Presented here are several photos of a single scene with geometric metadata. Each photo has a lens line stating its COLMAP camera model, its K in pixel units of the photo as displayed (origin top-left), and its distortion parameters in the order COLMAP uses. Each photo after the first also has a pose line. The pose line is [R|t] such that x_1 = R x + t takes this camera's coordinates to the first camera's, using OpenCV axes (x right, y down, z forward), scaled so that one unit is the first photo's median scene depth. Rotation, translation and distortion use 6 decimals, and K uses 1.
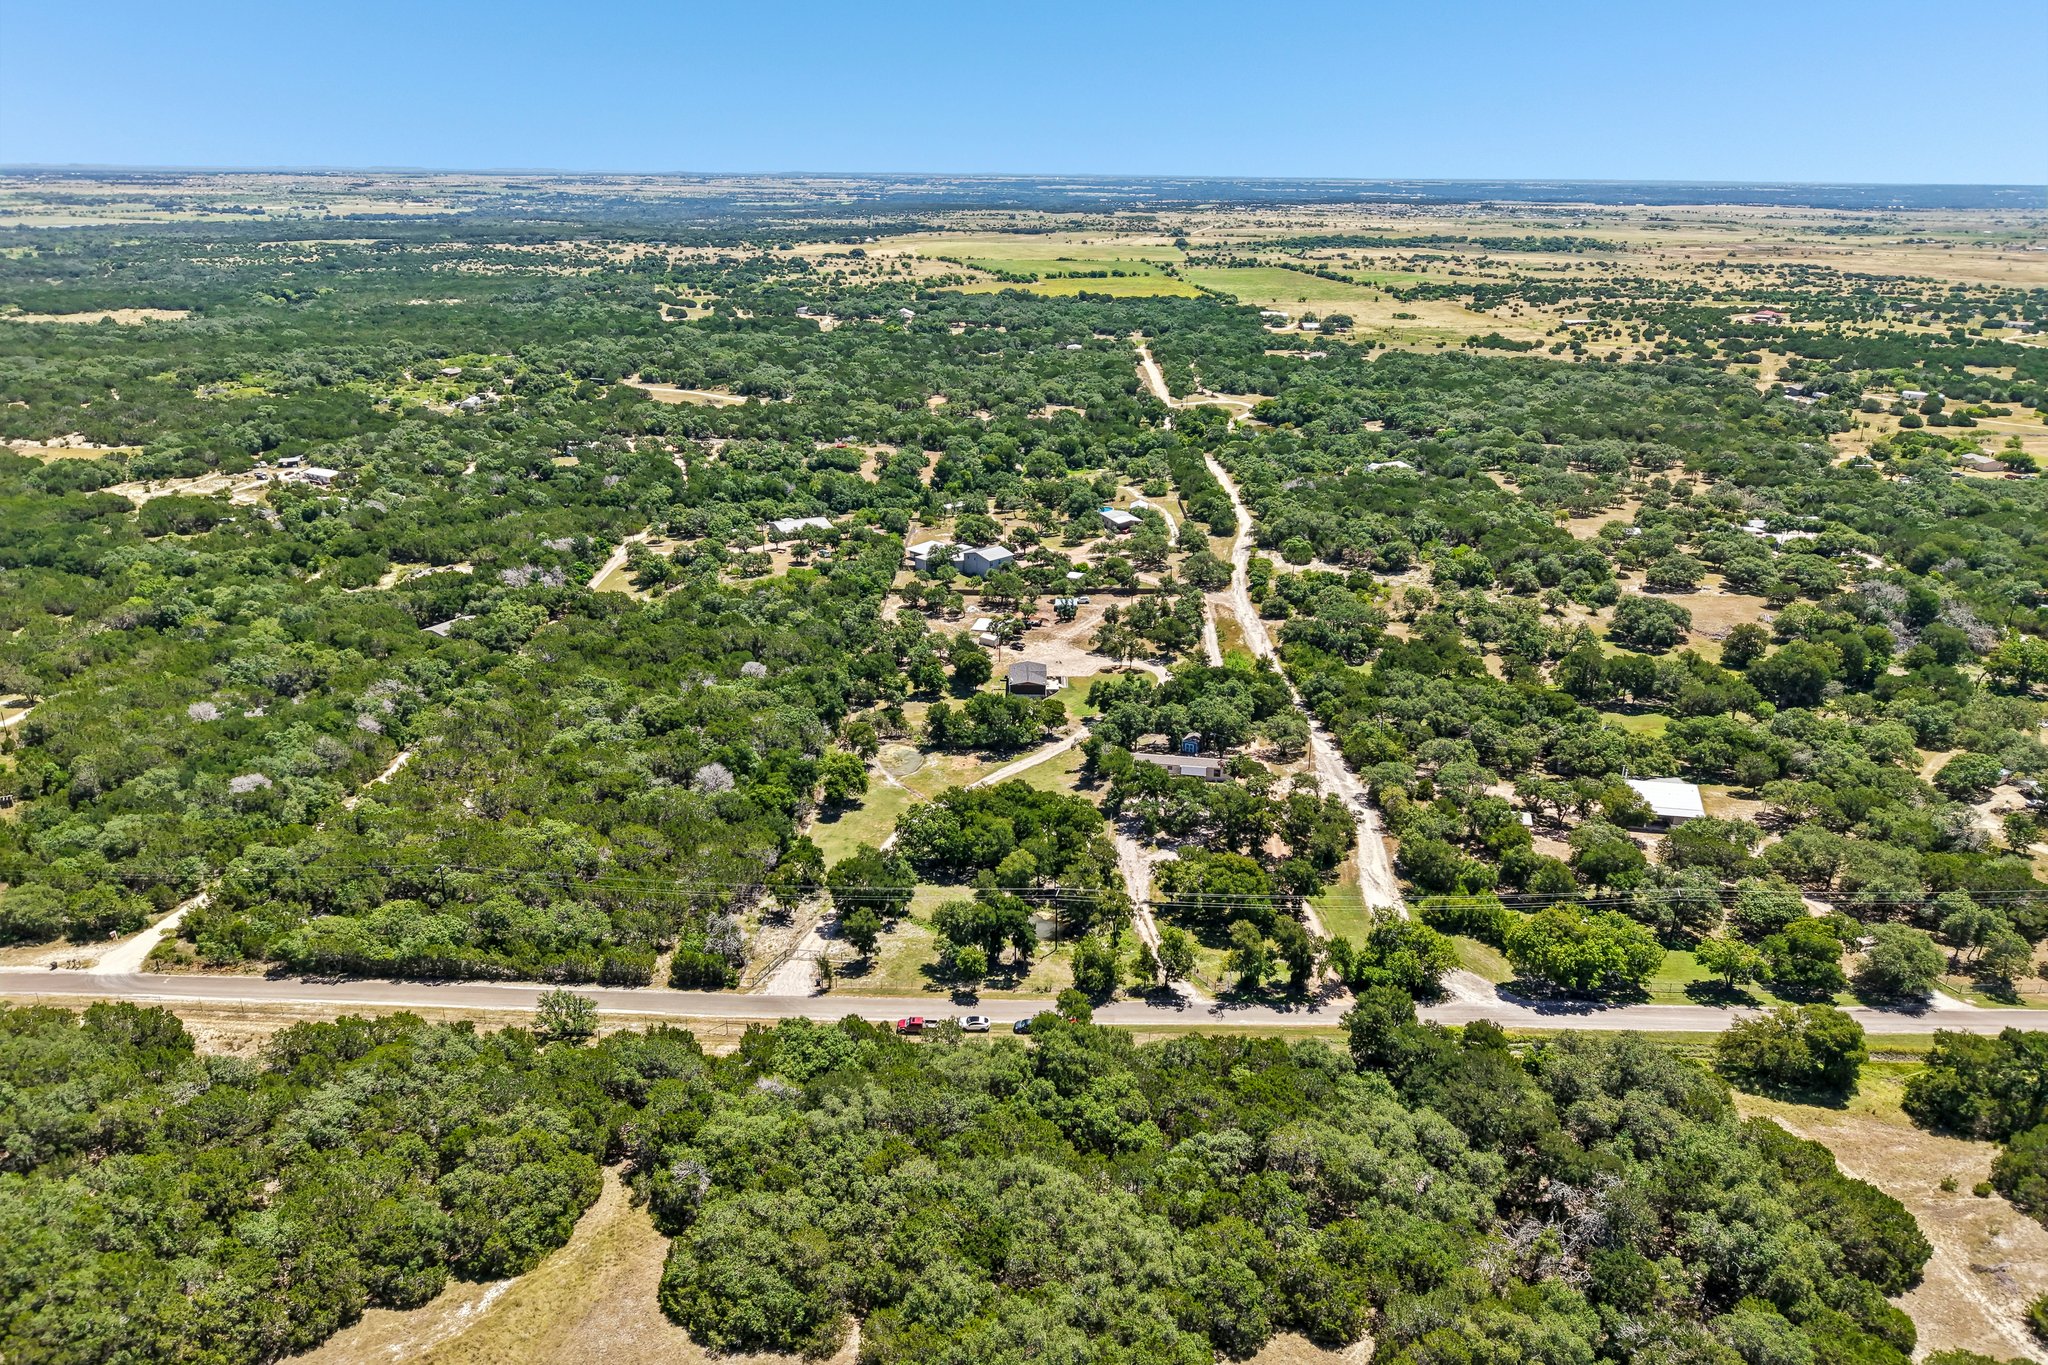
lens RADIAL K [[1370.1, 0, 1024.0], [0, 1370.1, 682.5], [0, 0, 1]] dist [0.073513, -0.096798]
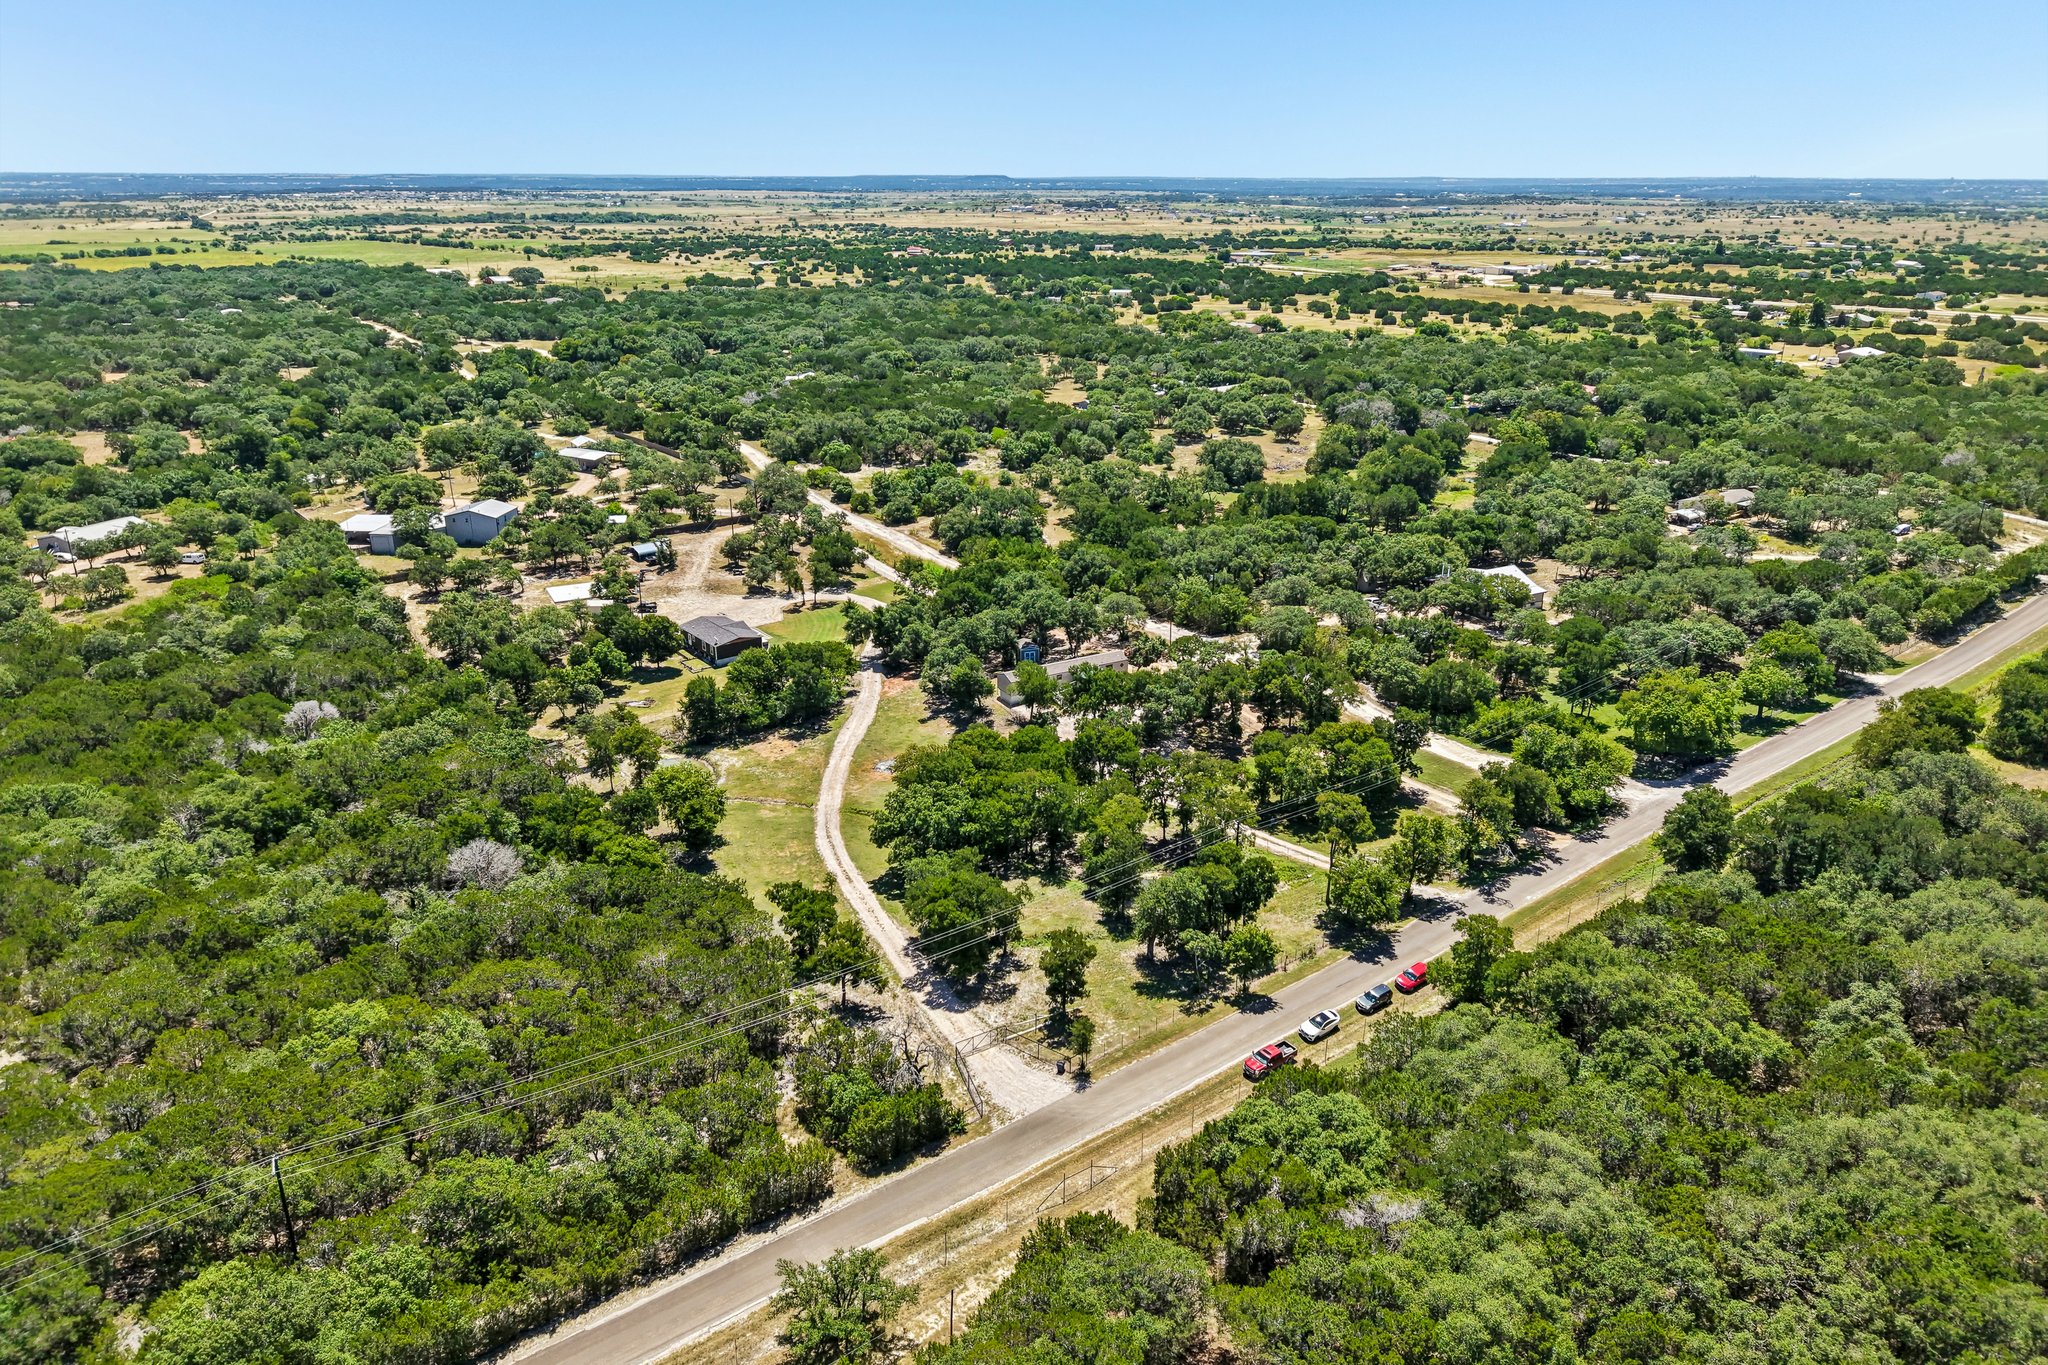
lens RADIAL K [[1373.8, 0, 1024.0], [0, 1373.8, 682.5], [0, 0, 1]] dist [0.029235, -0.019036]
pose [[0.781729, -0.226087, 0.581193, -0.325824], [0.224588, 0.971498, 0.075837, 0.001692], [-0.581773, 0.071245, 0.810225, 0.343790]]
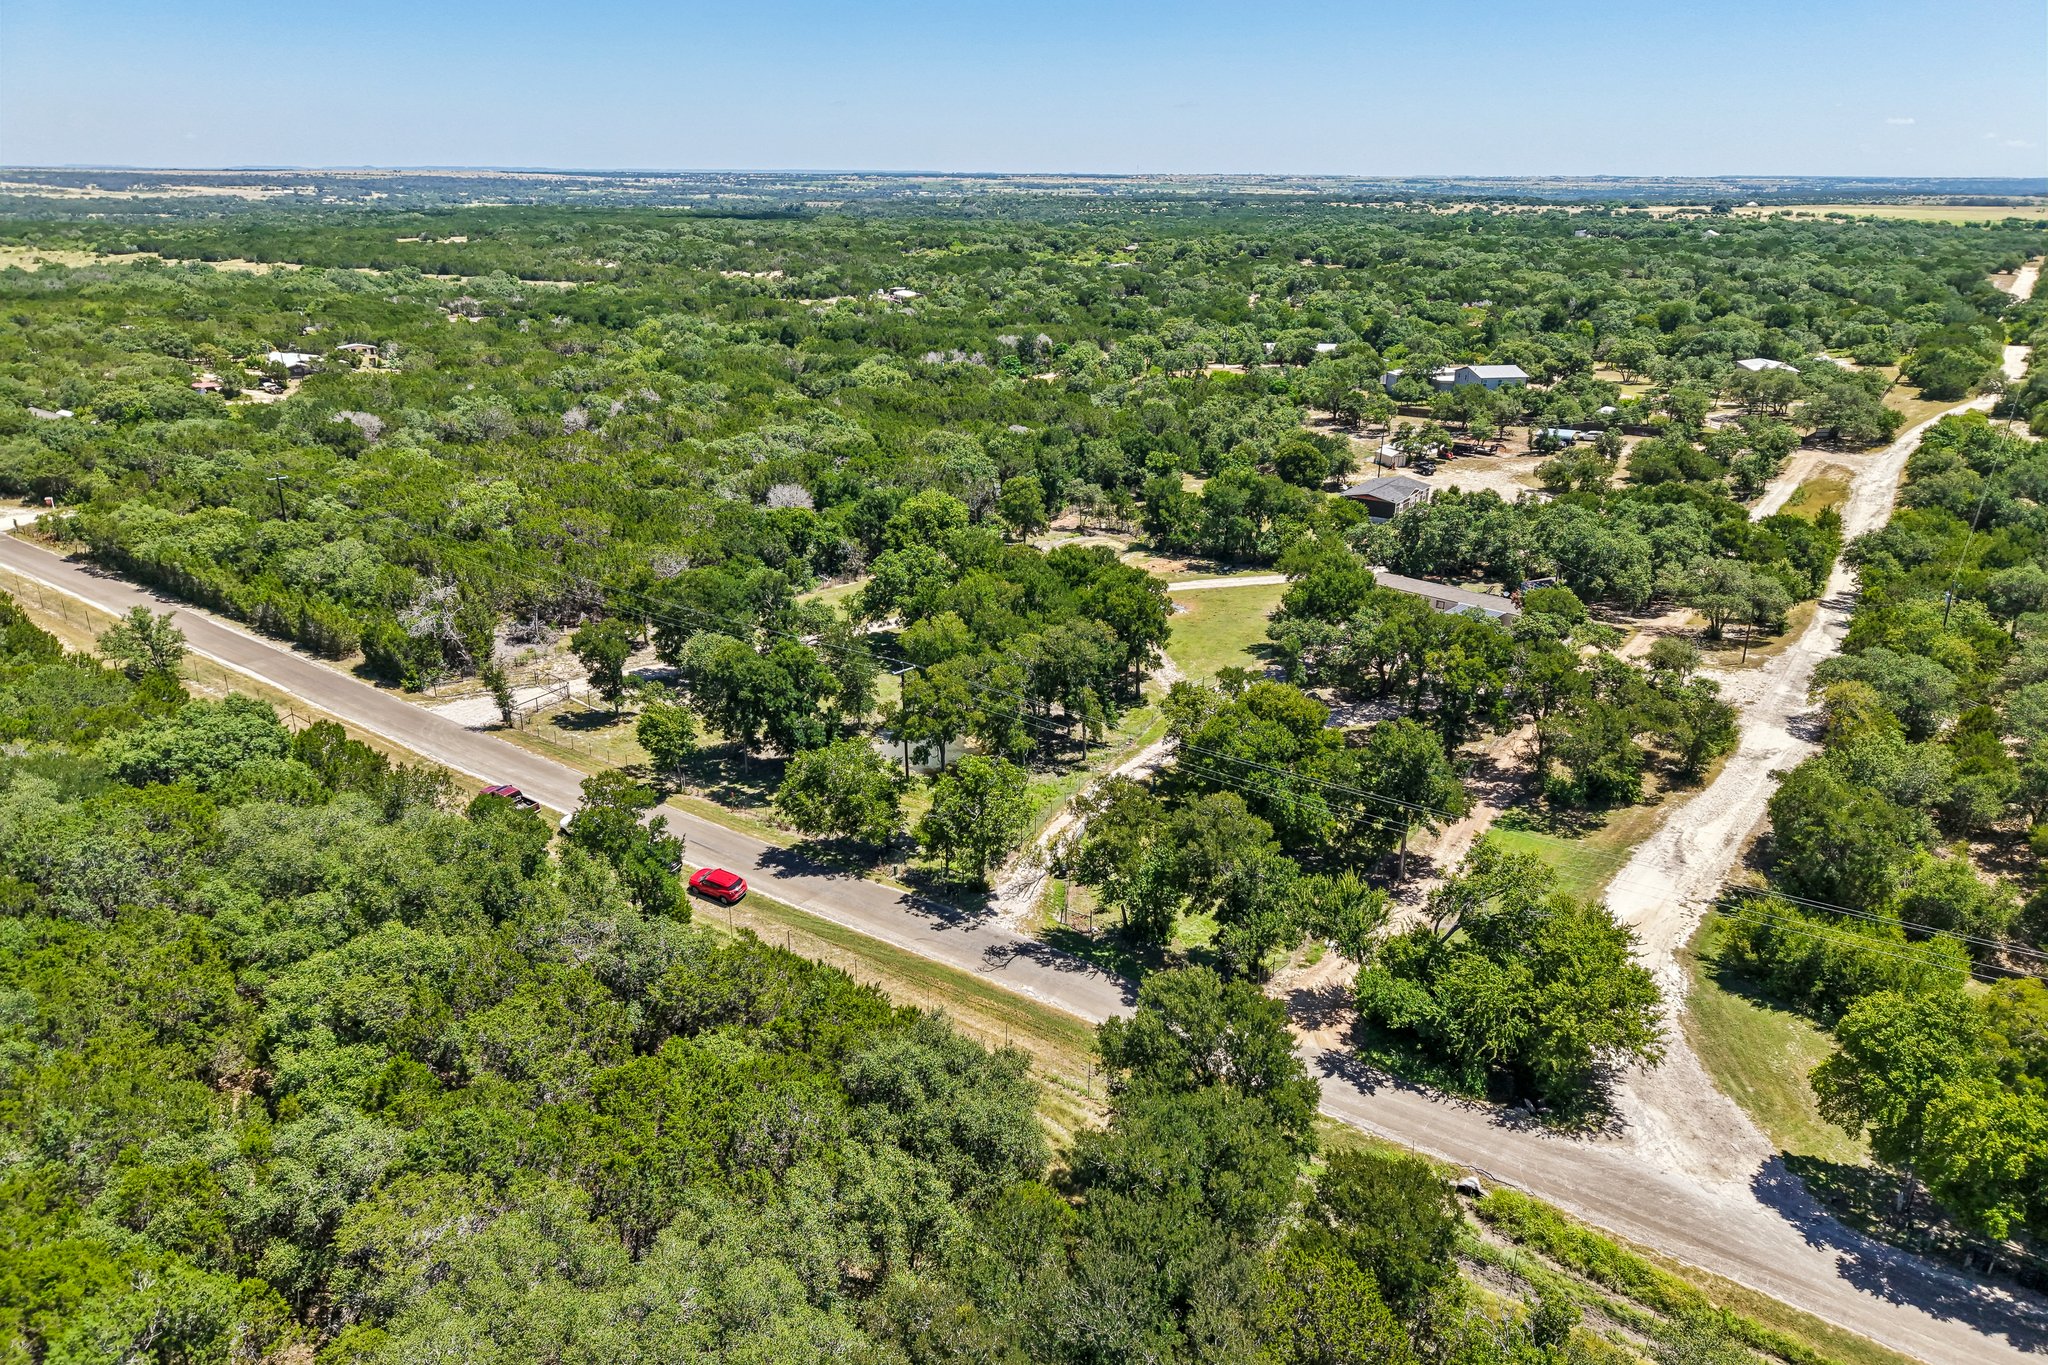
lens RADIAL K [[1373.8, 0, 1024.0], [0, 1373.8, 682.5], [0, 0, 1]] dist [0.029235, -0.019036]
pose [[0.820691, 0.197205, -0.536262, 0.240114], [-0.200657, 0.978245, 0.052657, 0.086766], [0.534980, 0.064389, 0.842407, 0.419589]]
